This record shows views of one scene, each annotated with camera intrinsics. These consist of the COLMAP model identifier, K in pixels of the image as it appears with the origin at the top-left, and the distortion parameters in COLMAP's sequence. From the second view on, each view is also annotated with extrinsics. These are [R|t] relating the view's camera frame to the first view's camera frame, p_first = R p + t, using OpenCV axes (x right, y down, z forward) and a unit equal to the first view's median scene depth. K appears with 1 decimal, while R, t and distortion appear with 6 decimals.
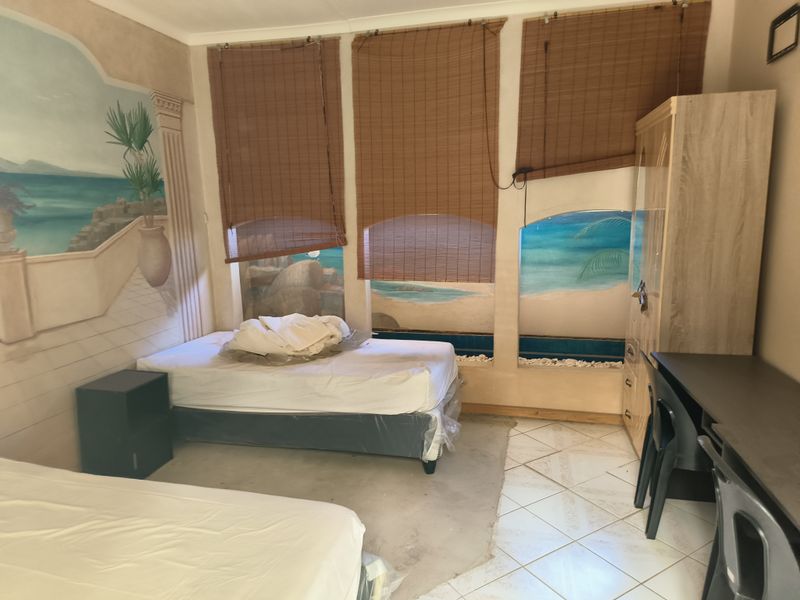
lens RADIAL K [[554.3, 0, 401.0], [0, 554.3, 322.4], [0, 0, 1]] dist [0.081341, -0.064326]
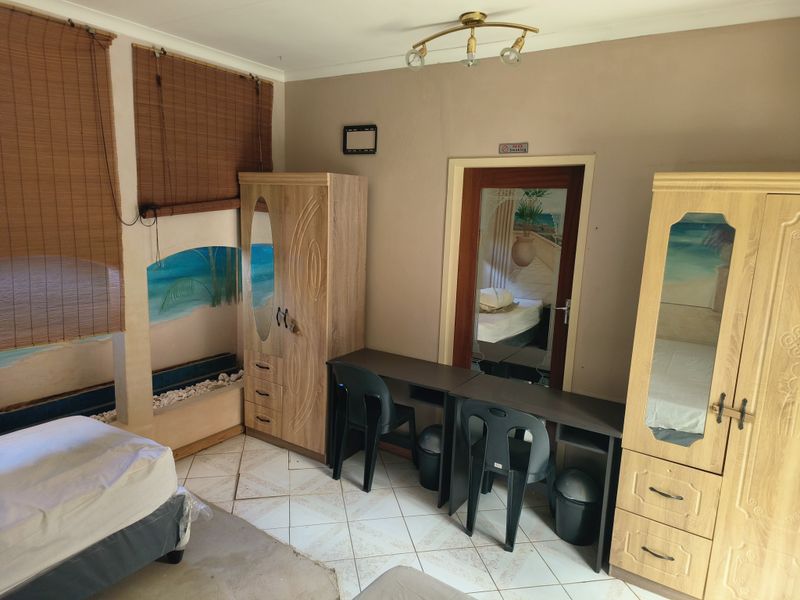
lens RADIAL K [[571.3, 0, 398.9], [0, 571.3, 313.4], [0, 0, 1]] dist [0.070572, -0.071033]
pose [[0.277095, -0.159625, 0.947491, -0.615507], [0.138600, 0.982431, 0.124977, -0.164430], [-0.950794, 0.096692, 0.294351, 0.355440]]
